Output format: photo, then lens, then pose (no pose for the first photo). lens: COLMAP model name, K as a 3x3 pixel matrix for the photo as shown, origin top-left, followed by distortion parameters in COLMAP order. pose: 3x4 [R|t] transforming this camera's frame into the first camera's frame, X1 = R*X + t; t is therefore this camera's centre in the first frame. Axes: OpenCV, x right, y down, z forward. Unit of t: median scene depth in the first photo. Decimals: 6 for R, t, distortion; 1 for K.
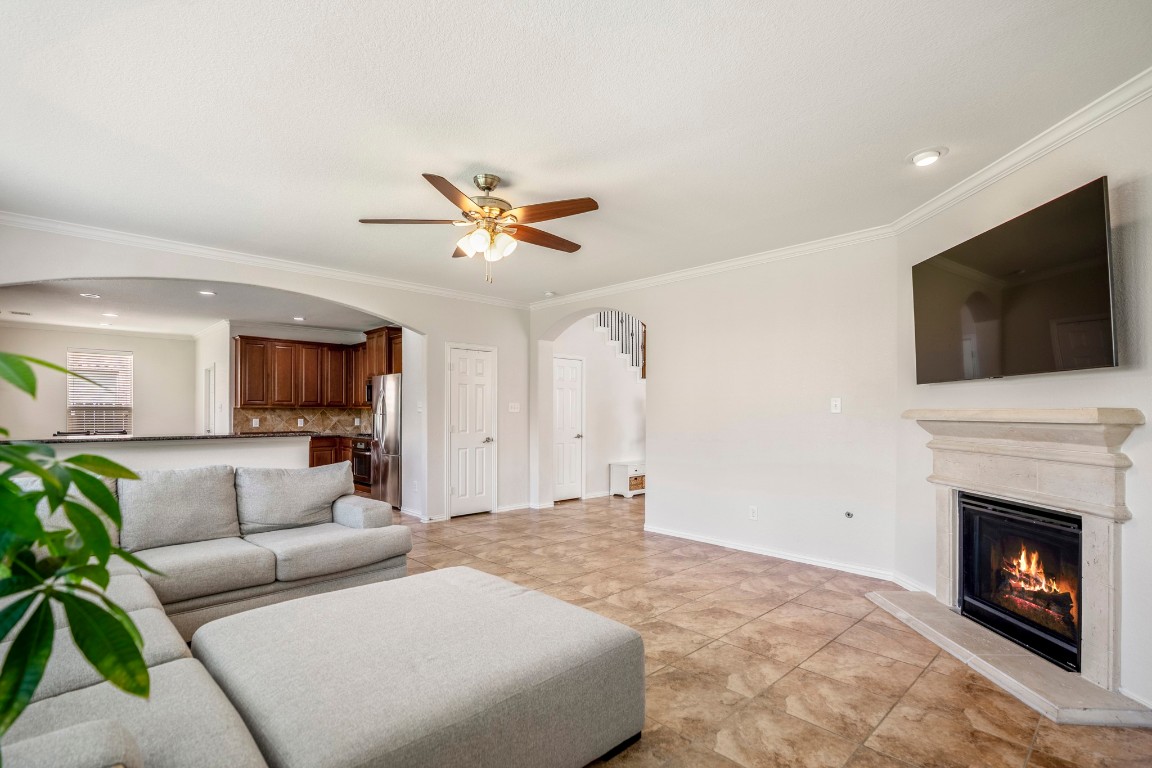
lens RADIAL K [[545.8, 0, 575.0], [0, 545.8, 412.1], [0, 0, 1]] dist [-0.000675, 0.000068]
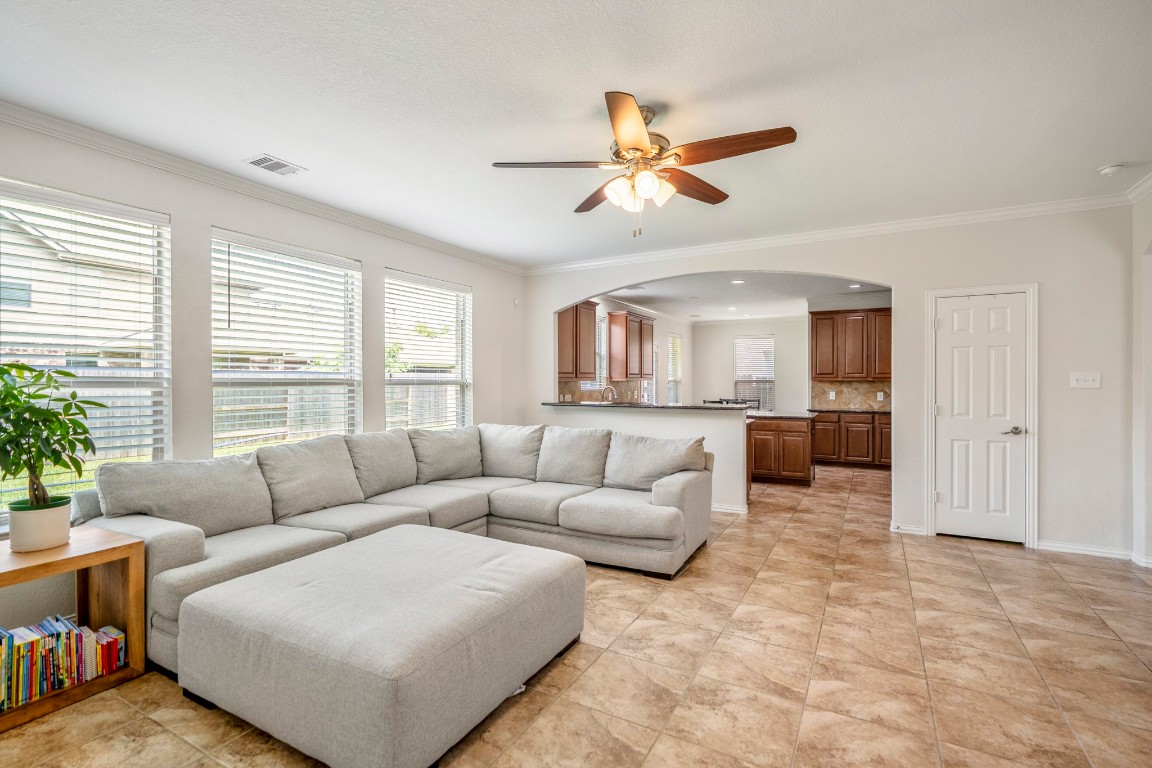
lens RADIAL K [[542.3, 0, 579.8], [0, 542.3, 377.2], [0, 0, 1]] dist [-0.001702, 0.000211]
pose [[0.293978, -0.008457, -0.955775, 0.352535], [-0.001078, 0.999957, -0.009180, -0.006387], [0.955812, 0.003729, 0.293956, 0.382594]]
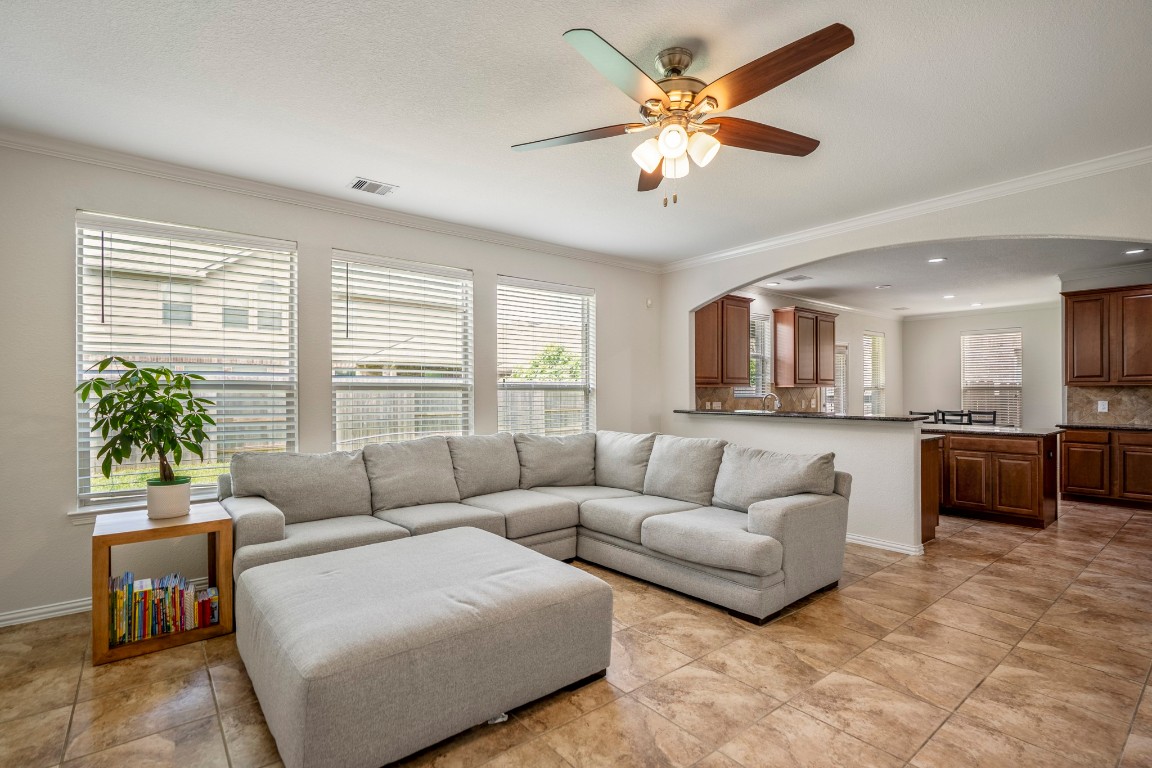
lens RADIAL K [[551.7, 0, 573.1], [0, 551.7, 386.0], [0, 0, 1]] dist [-0.002390, 0.000212]
pose [[-0.094214, -0.011593, -0.995484, 0.320784], [-0.000796, 0.999933, -0.011569, 0.002300], [0.995552, -0.000297, -0.094217, 0.539112]]
